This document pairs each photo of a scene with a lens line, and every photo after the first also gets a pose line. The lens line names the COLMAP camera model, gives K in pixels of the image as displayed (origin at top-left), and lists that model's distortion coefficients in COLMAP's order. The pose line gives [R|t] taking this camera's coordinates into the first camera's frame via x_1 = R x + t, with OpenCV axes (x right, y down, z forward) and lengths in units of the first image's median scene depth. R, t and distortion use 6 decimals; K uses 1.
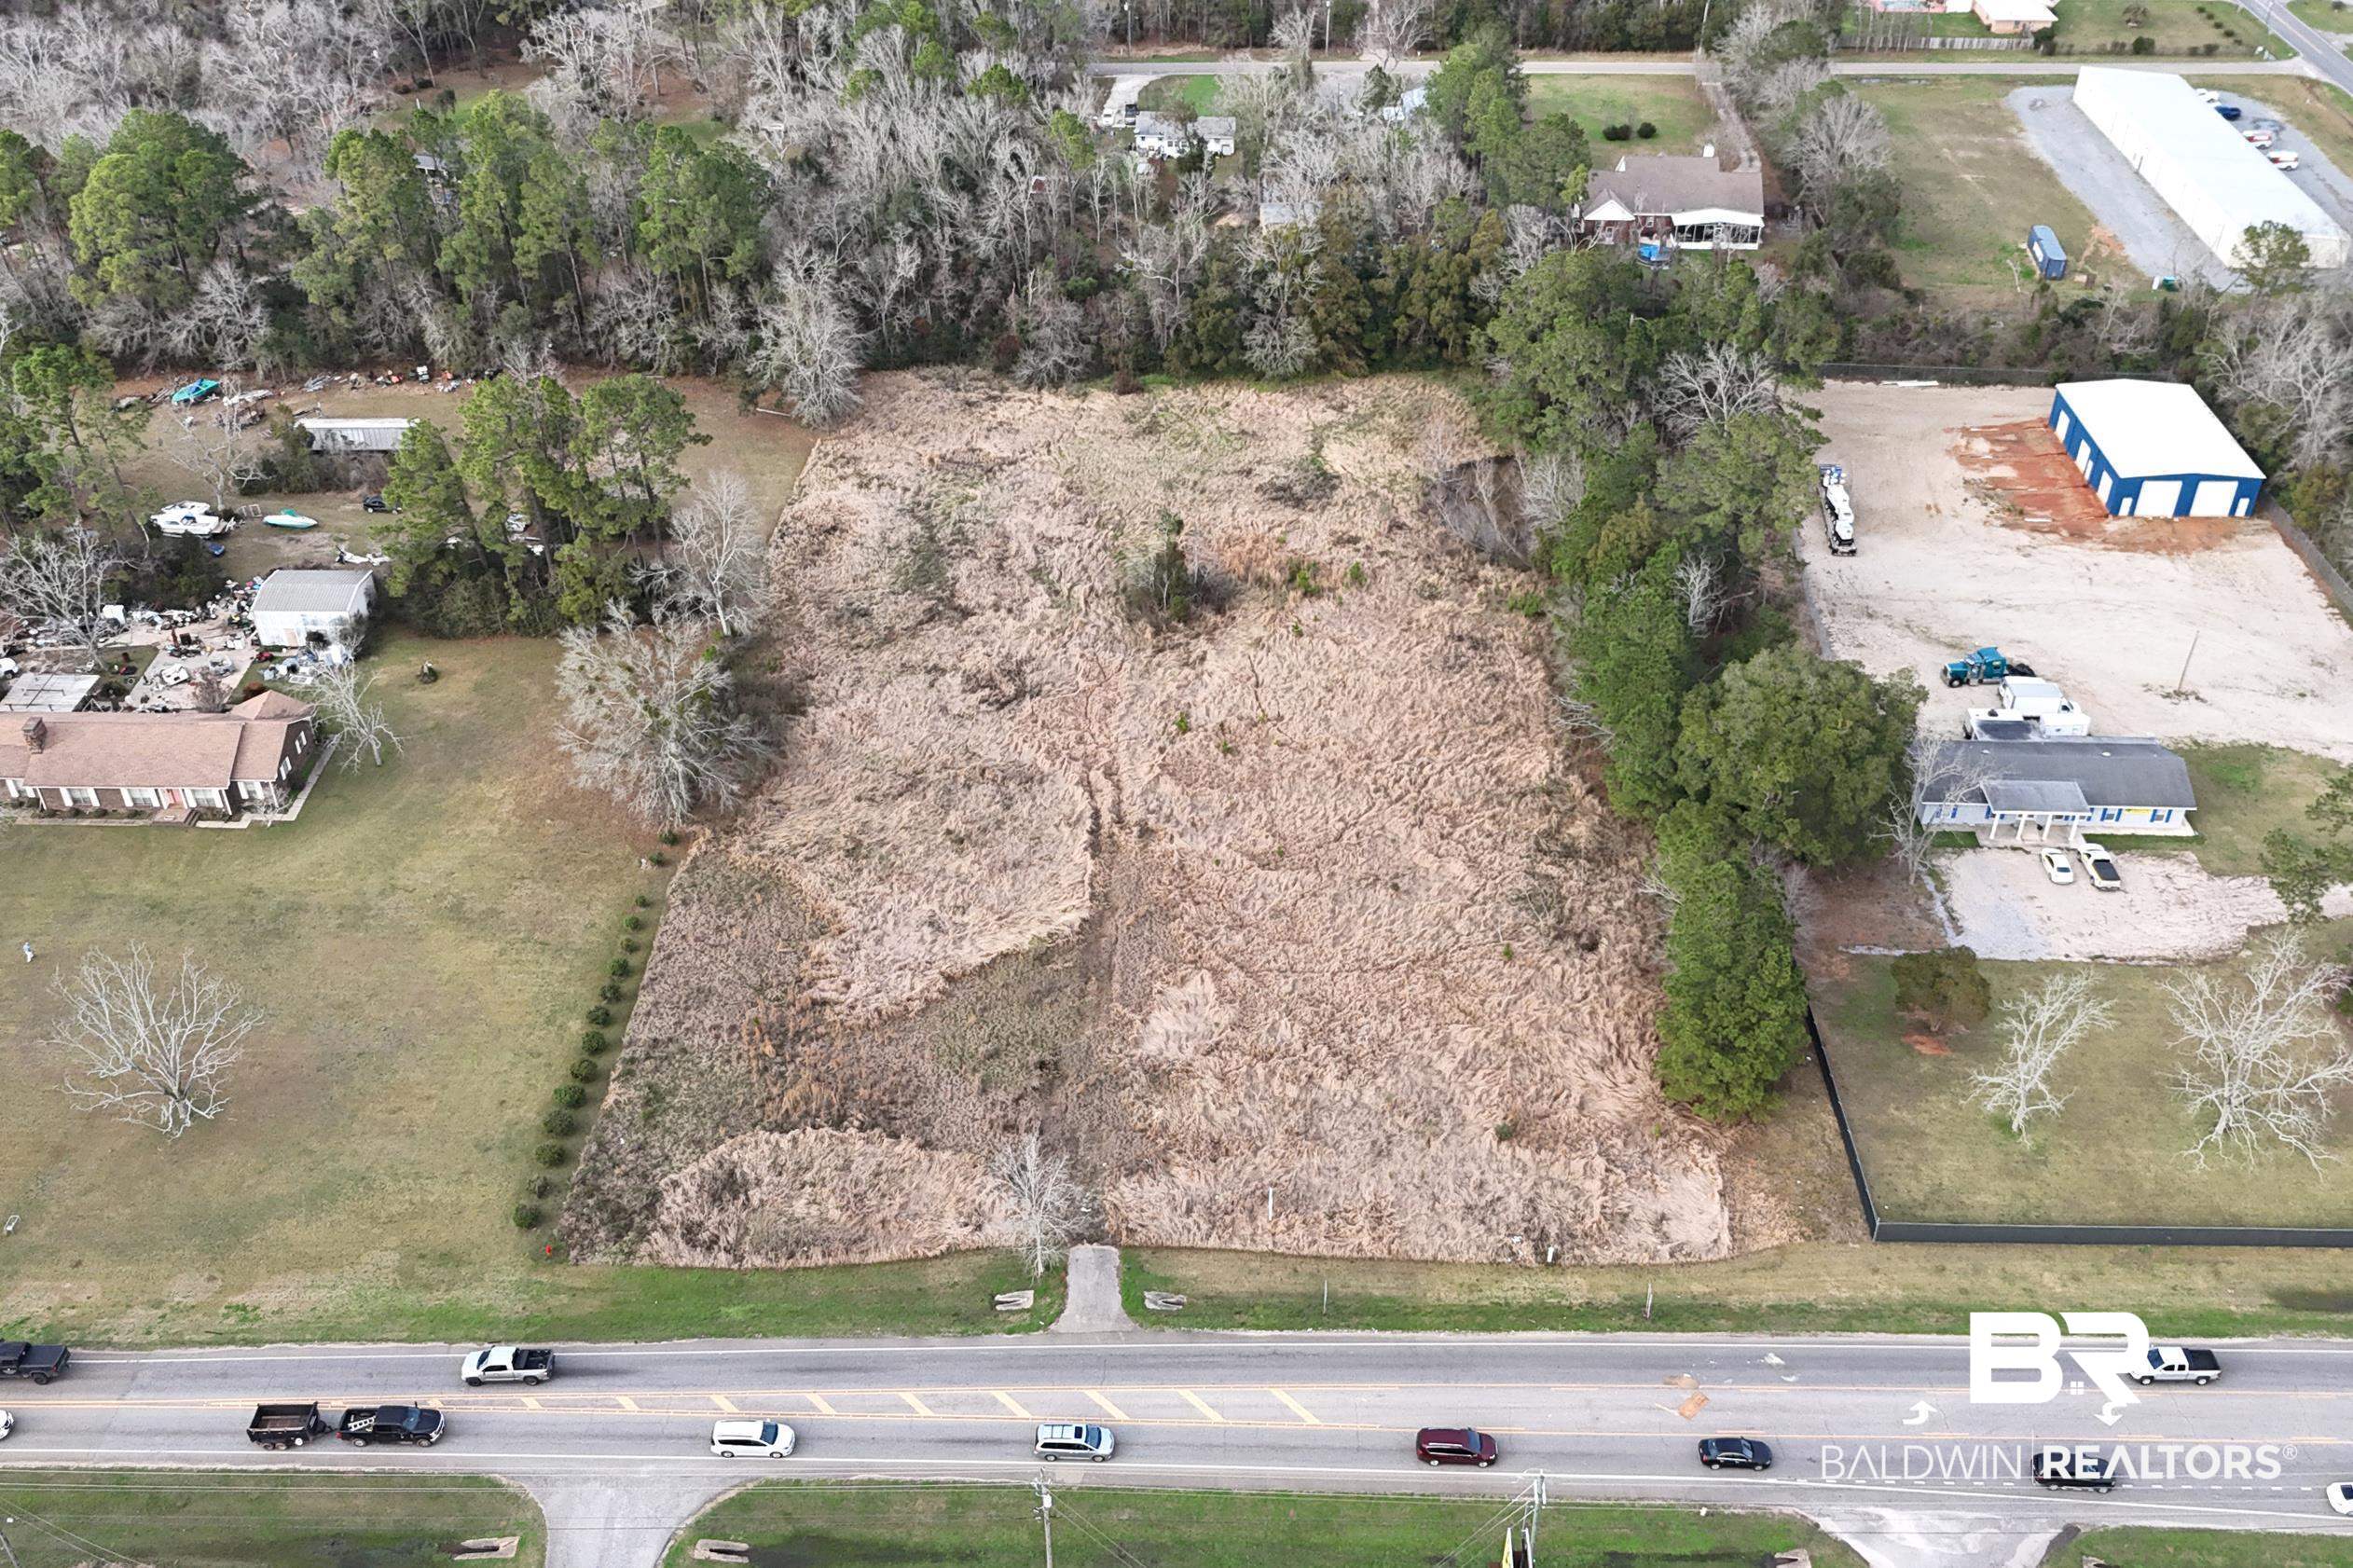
lens RADIAL K [[2189.9, 0, 1176.5], [0, 2189.9, 784.0], [0, 0, 1]] dist [0.096190, -0.166353]
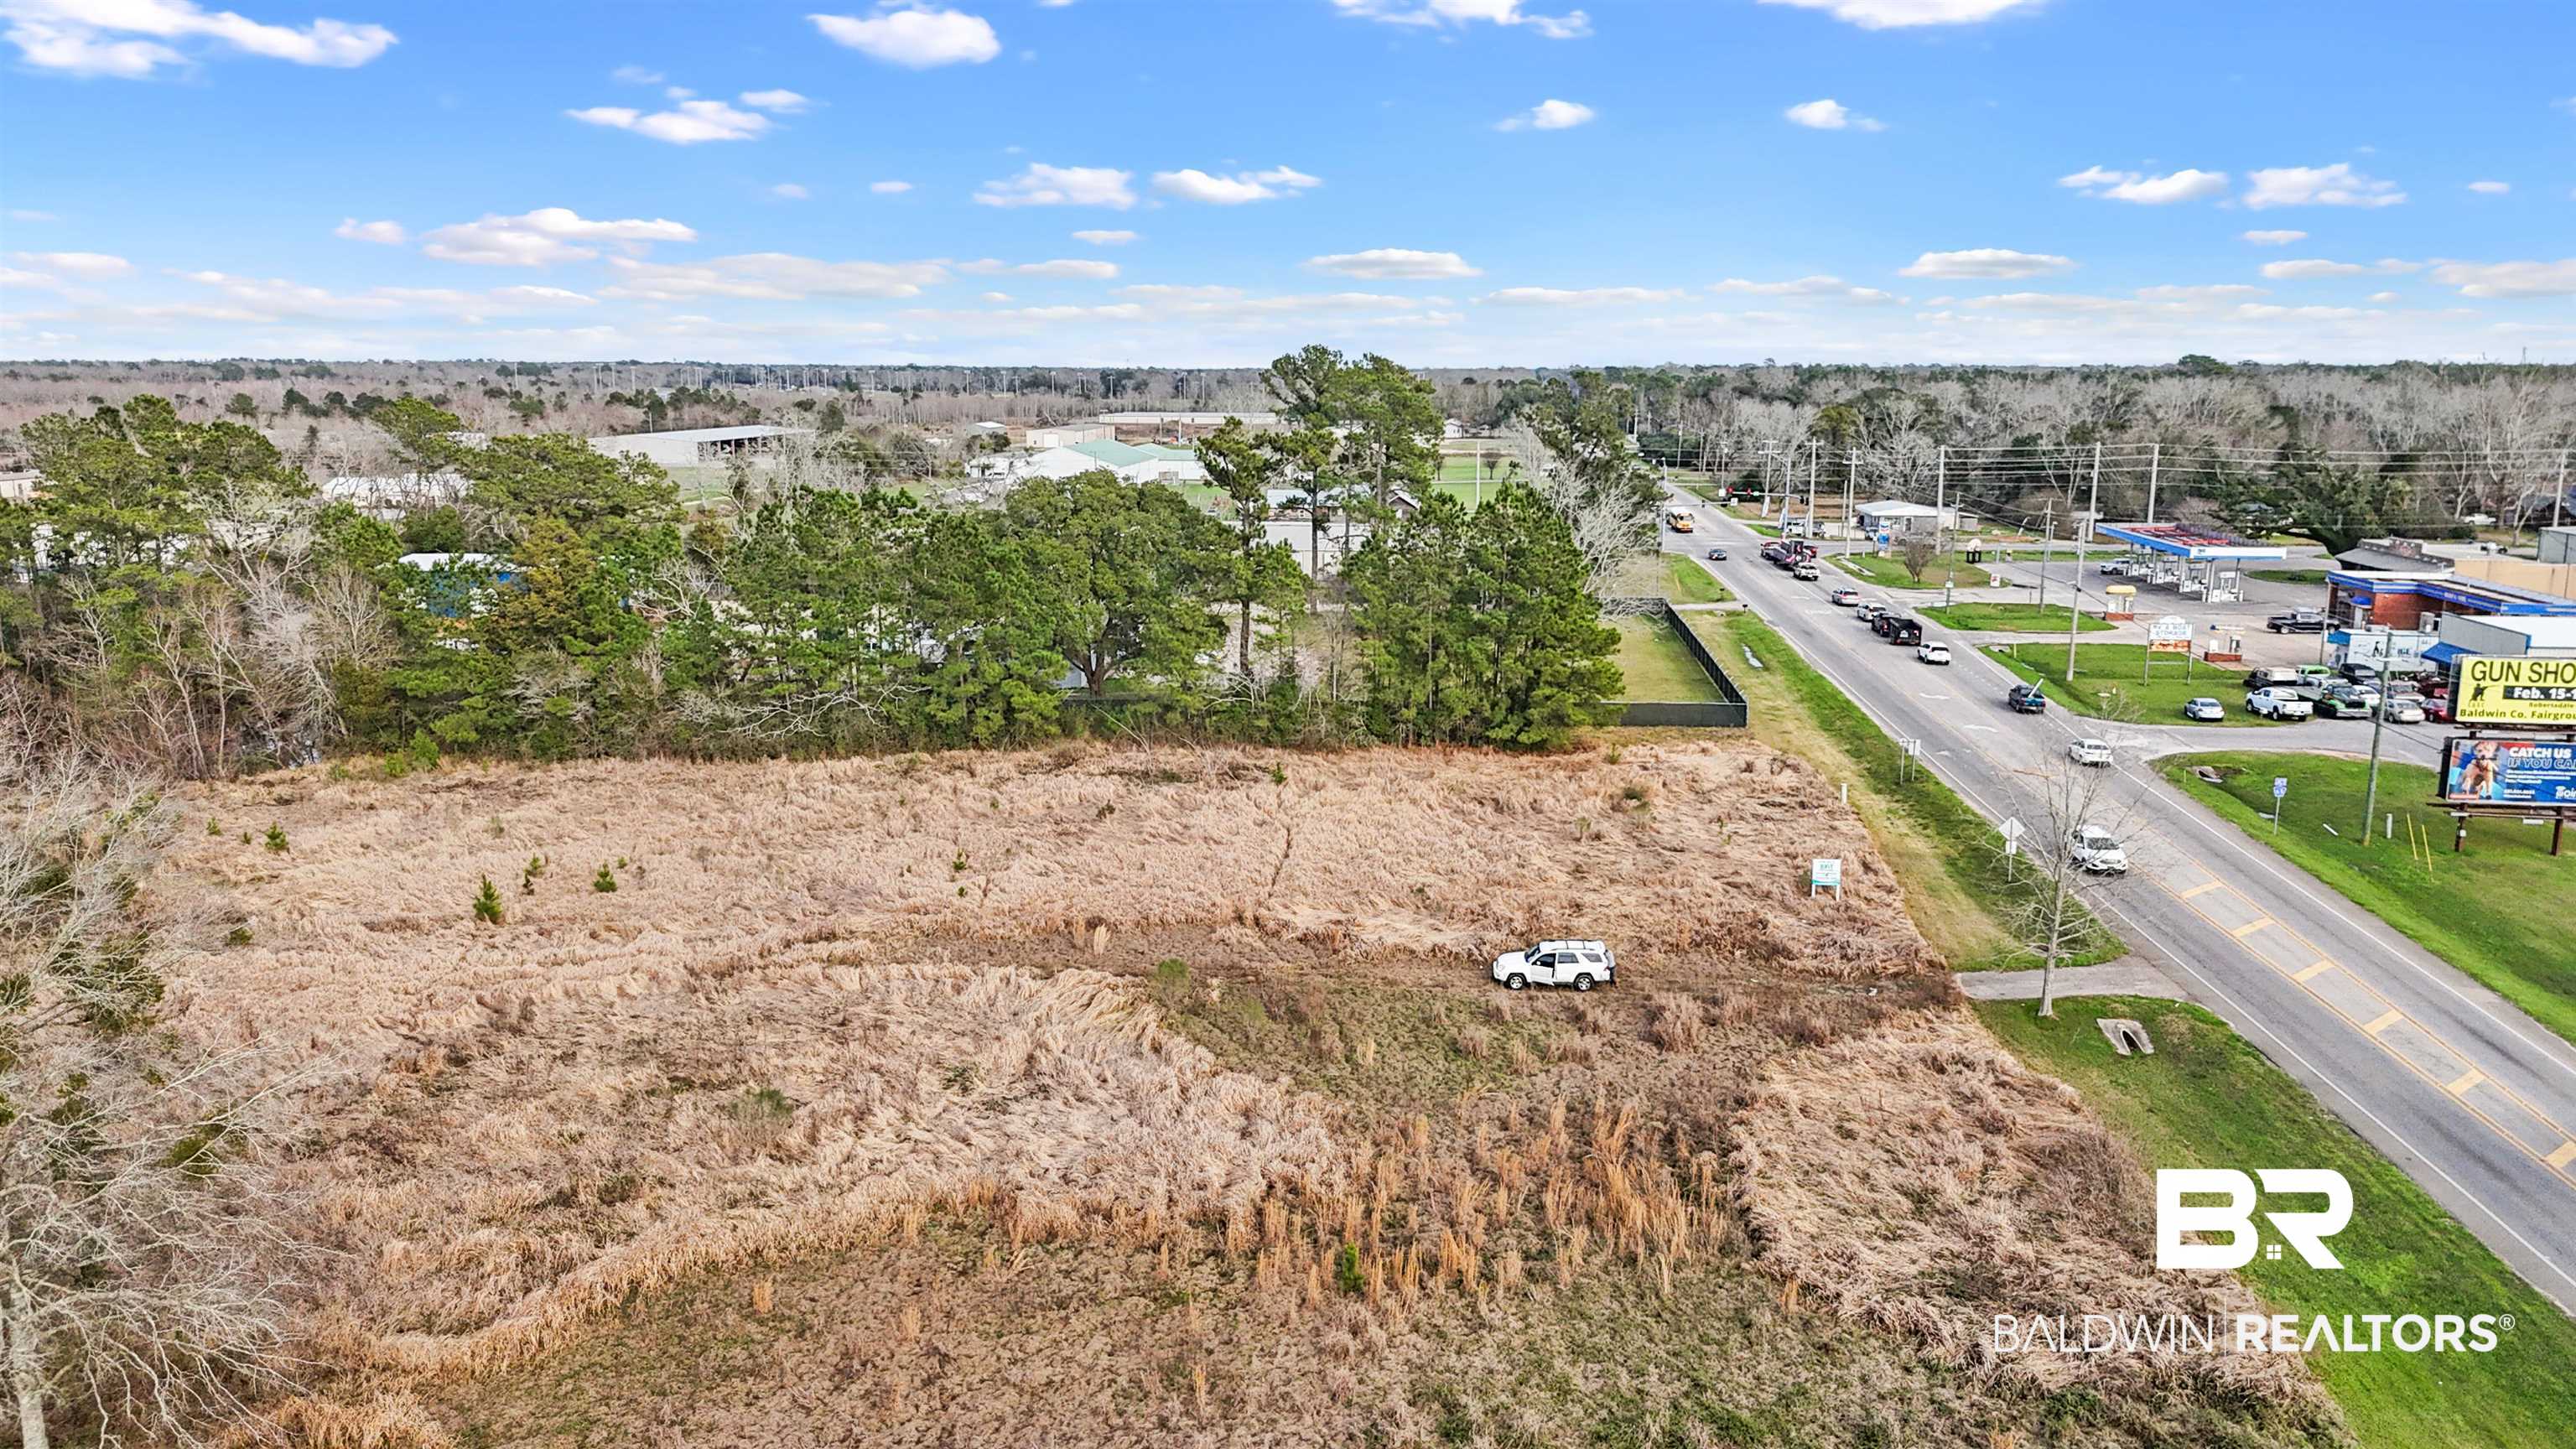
lens RADIAL K [[1925.5, 0, 1288.0], [0, 1925.5, 724.5], [0, 0, 1]] dist [0.056478, -0.006484]
pose [[0.101775, -0.191718, 0.976159, -0.424033], [0.568008, 0.816778, 0.101195, -0.002303], [-0.816706, 0.544167, 0.192024, 0.785281]]
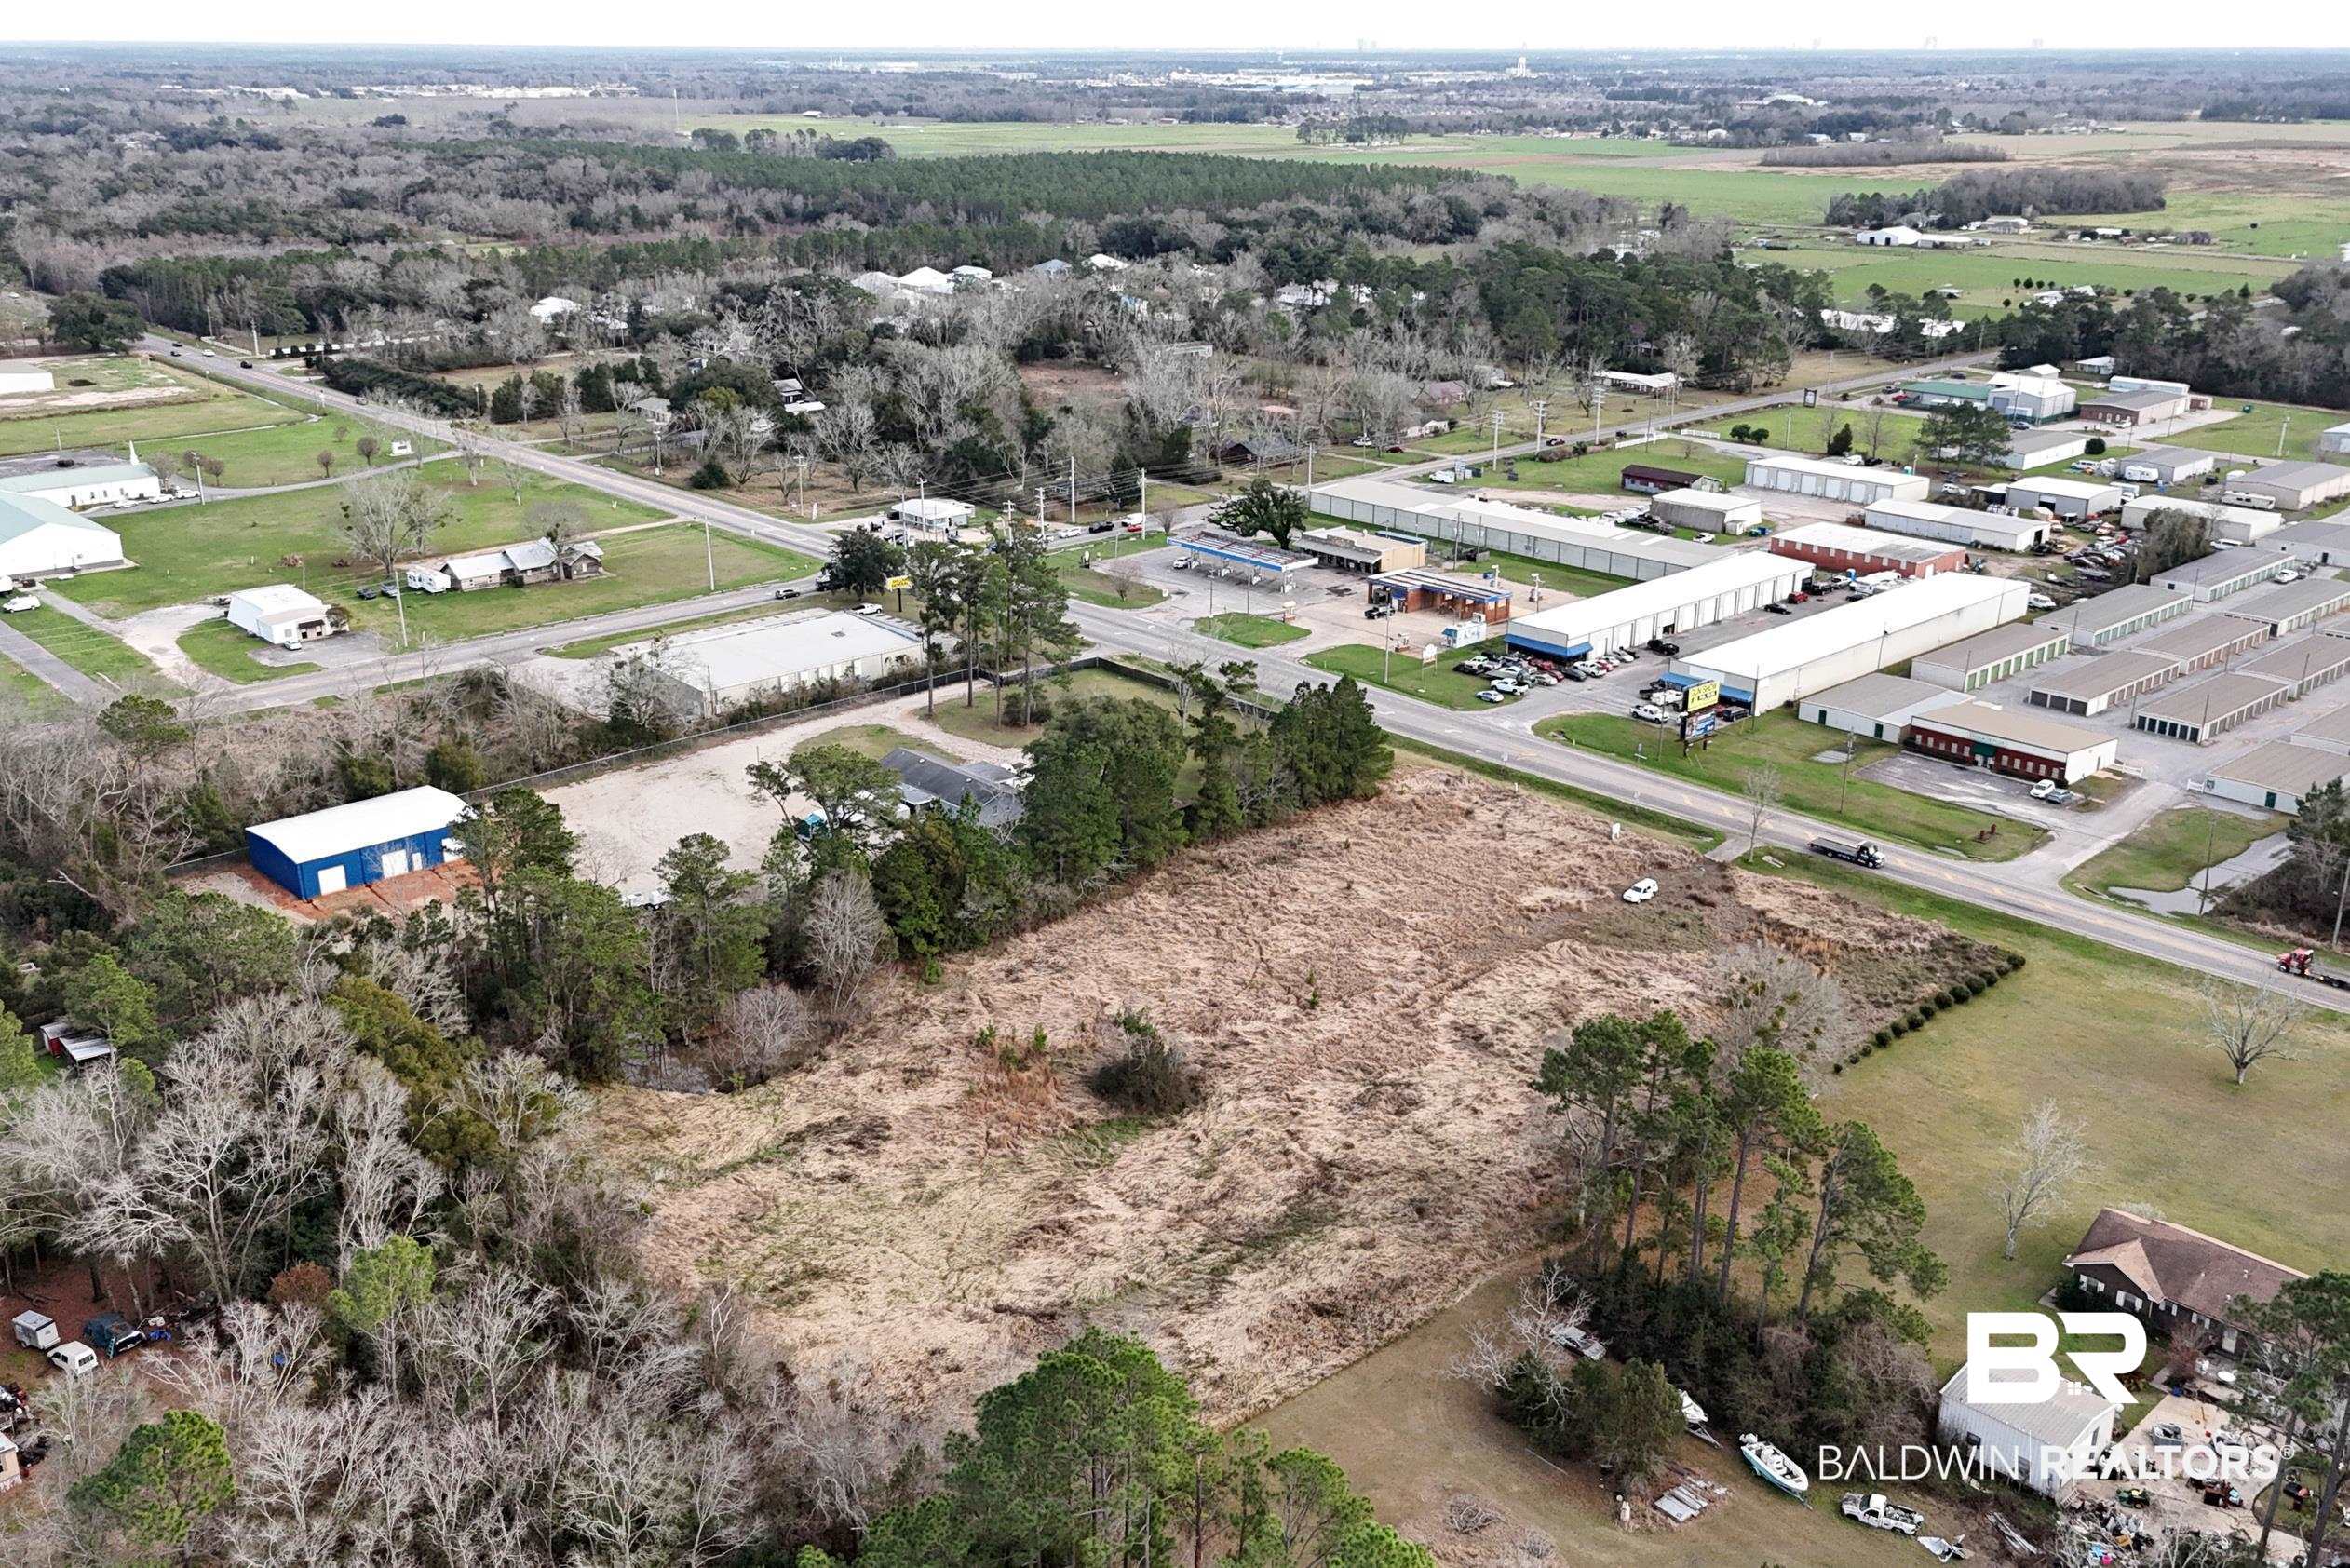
lens RADIAL K [[2187.2, 0, 1175.0], [0, 2187.2, 784.0], [0, 0, 1]] dist [0.096190, -0.166353]
pose [[-0.682165, -0.251105, 0.686729, -0.738668], [0.412924, 0.642795, 0.645220, -0.913715], [-0.603444, 0.723713, -0.334805, 1.420875]]
